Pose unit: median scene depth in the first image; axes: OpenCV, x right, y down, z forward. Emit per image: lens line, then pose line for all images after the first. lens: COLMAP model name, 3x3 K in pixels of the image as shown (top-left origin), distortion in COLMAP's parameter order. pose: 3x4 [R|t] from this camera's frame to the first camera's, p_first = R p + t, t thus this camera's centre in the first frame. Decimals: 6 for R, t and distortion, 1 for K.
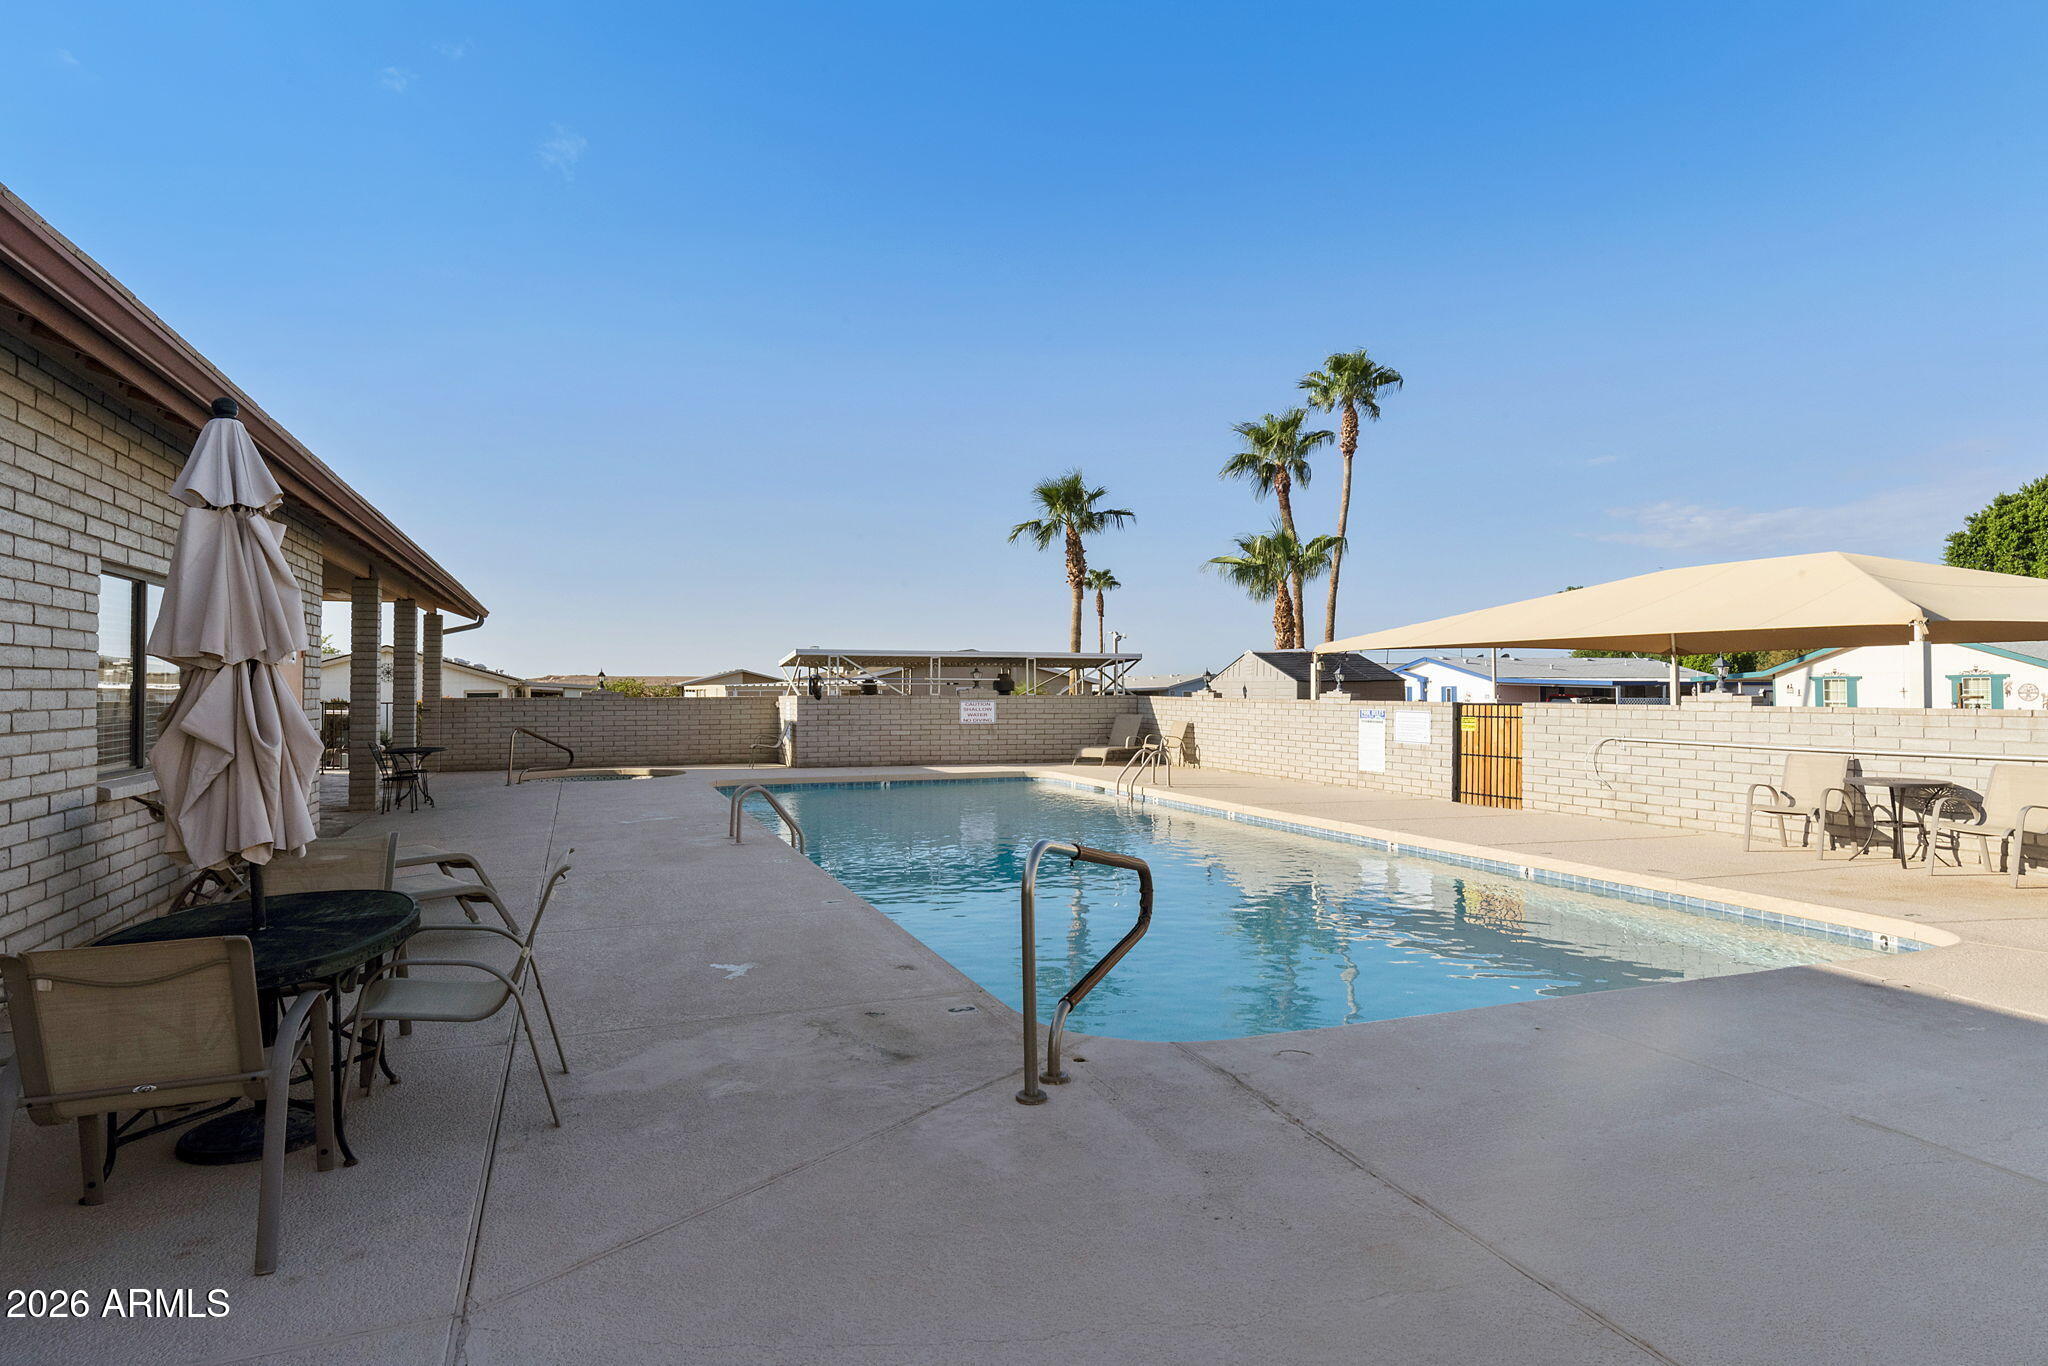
lens RADIAL K [[926.3, 0, 1007.6], [0, 926.3, 694.8], [0, 0, 1]] dist [0.000047, 0.000055]
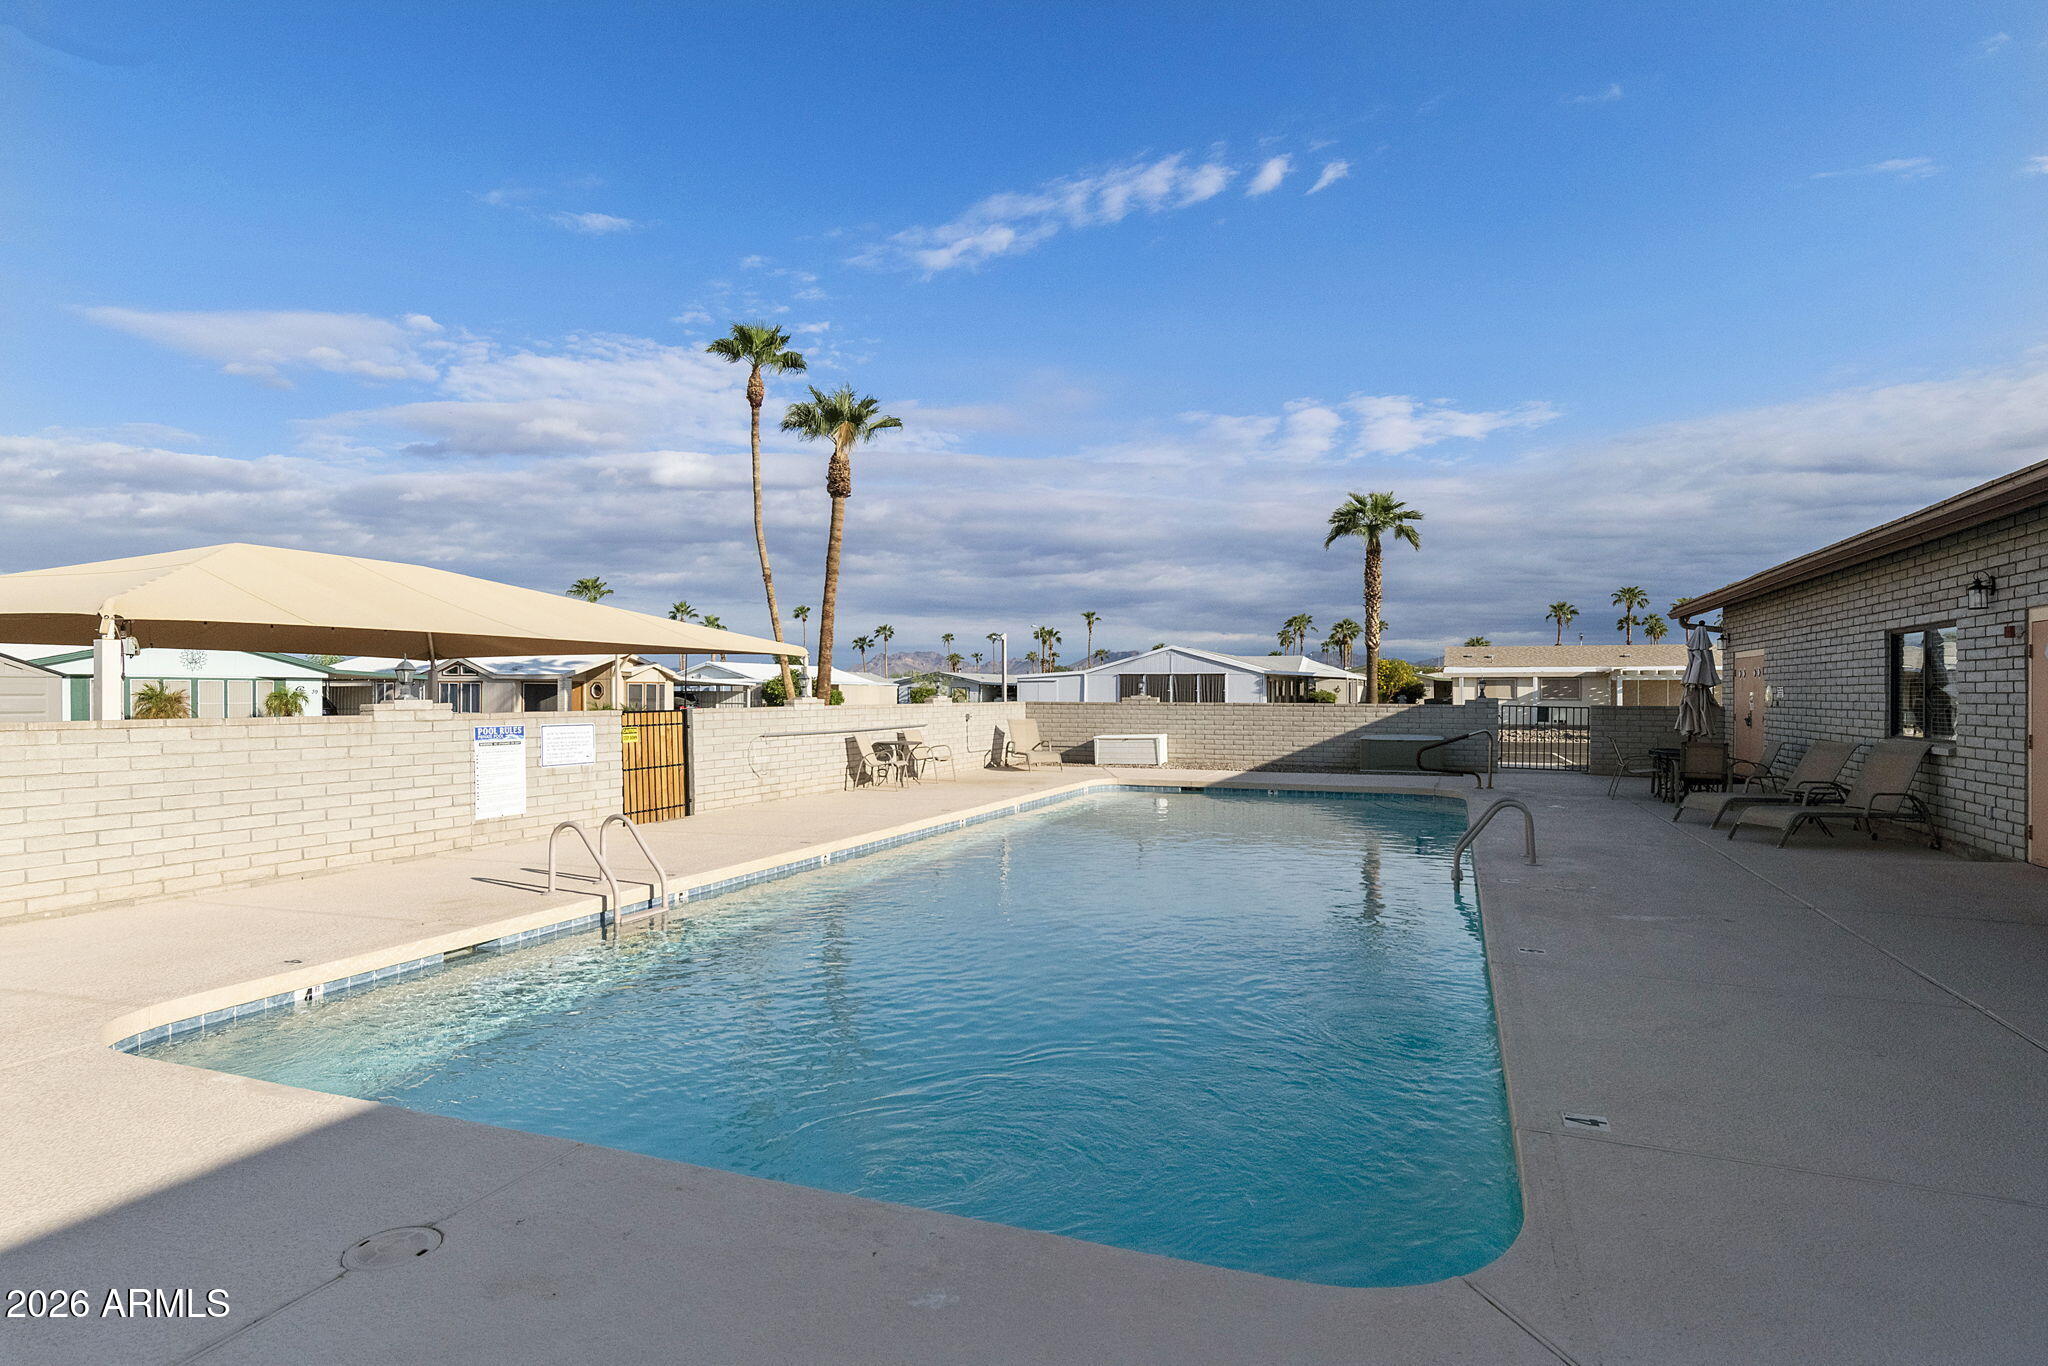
lens RADIAL K [[926.3, 0, 1007.6], [0, 926.3, 694.8], [0, 0, 1]] dist [0.000047, 0.000055]
pose [[-0.664904, 0.006156, 0.746904, -0.432329], [0.008581, 0.999963, -0.000603, -0.003777], [-0.746880, 0.006009, -0.664932, 1.403661]]
